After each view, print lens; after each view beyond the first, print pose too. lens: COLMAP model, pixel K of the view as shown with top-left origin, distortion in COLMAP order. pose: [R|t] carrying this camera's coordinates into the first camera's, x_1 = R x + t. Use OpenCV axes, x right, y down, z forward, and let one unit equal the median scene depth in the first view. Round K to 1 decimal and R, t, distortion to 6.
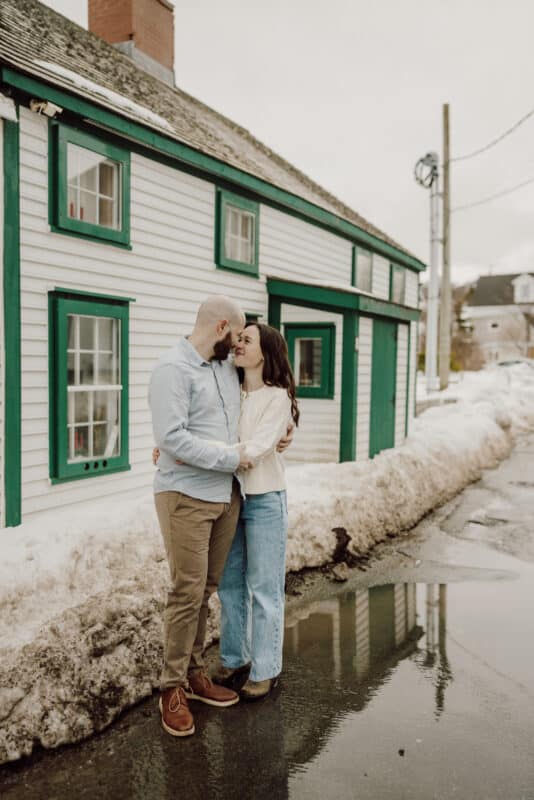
lens RADIAL K [[758.0, 0, 267.0], [0, 758.0, 400.0], [0, 0, 1]] dist [0.006590, -0.011141]
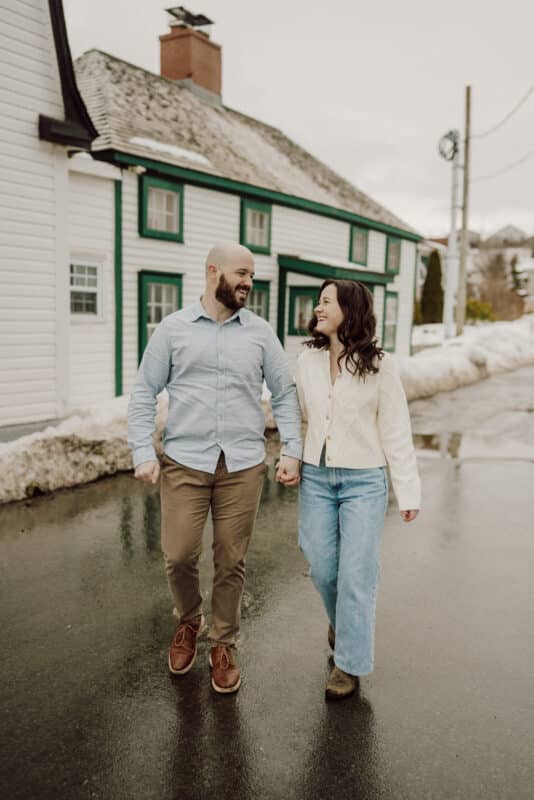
lens RADIAL K [[758.0, 0, 267.0], [0, 758.0, 400.0], [0, 0, 1]] dist [0.006590, -0.011141]
pose [[0.995840, 0.020493, -0.088788, 0.133878], [-0.014578, 0.997662, 0.066761, 0.027169], [0.089949, -0.065189, 0.993811, -0.567197]]
